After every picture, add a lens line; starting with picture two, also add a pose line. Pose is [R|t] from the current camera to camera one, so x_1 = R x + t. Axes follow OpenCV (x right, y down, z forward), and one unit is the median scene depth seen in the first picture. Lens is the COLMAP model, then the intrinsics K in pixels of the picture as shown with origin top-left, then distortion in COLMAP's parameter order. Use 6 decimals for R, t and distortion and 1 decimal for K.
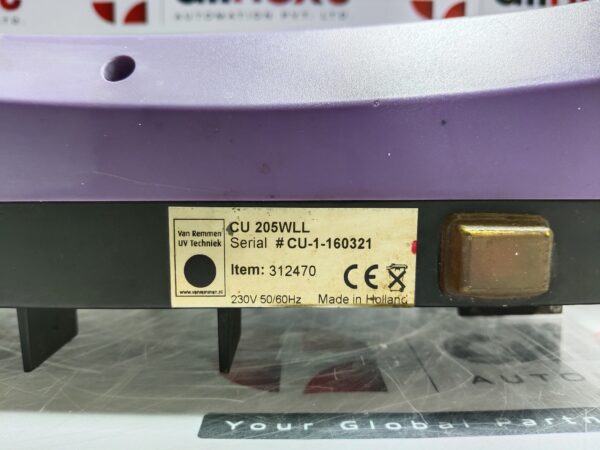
lens RADIAL K [[469.2, 0, 300.0], [0, 469.2, 225.0], [0, 0, 1]] dist [-0.032950, -0.016194]
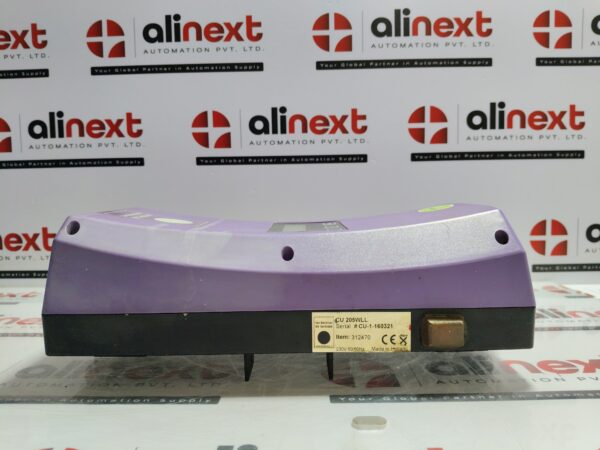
lens RADIAL K [[463.5, 0, 300.0], [0, 463.5, 225.0], [0, 0, 1]] dist [-0.005269, -0.040983]
pose [[0.999790, -0.013392, -0.015491, -0.294046], [0.012670, 0.998870, -0.045816, -0.389339], [0.016087, 0.045610, 0.998830, -1.487626]]
